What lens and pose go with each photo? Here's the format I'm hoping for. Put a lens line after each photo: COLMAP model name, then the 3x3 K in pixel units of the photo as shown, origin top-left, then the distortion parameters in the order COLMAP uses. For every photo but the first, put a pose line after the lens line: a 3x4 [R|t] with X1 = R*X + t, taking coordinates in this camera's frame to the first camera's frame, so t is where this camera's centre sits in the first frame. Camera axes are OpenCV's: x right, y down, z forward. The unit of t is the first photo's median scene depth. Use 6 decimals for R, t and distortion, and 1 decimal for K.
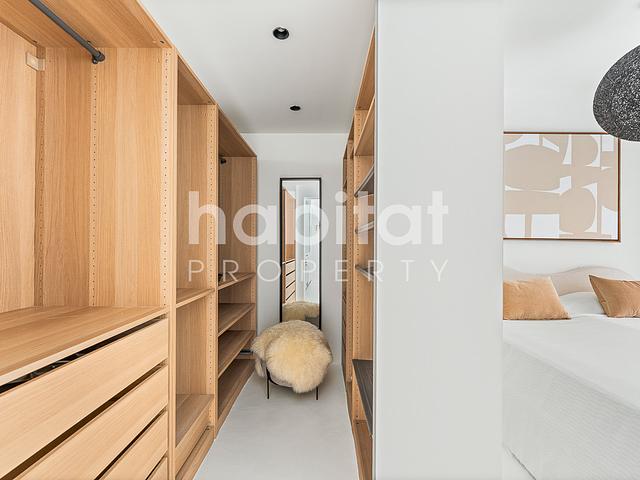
lens RADIAL K [[288.2, 0, 318.1], [0, 288.2, 242.8], [0, 0, 1]] dist [0.000387, 0.000123]
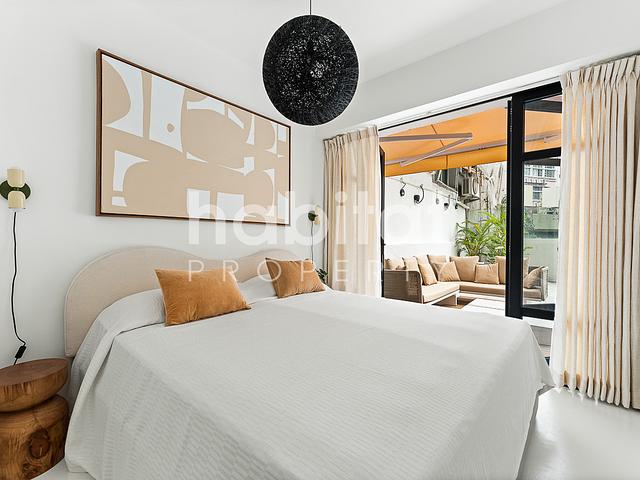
lens RADIAL K [[288.2, 0, 319.9], [0, 288.2, 238.5], [0, 0, 1]] dist [0.000387, 0.000123]
pose [[0.641851, -0.009909, 0.766765, 0.273389], [0.000698, 0.999924, 0.012338, 0.030862], [-0.766829, -0.007384, 0.641809, 0.204297]]
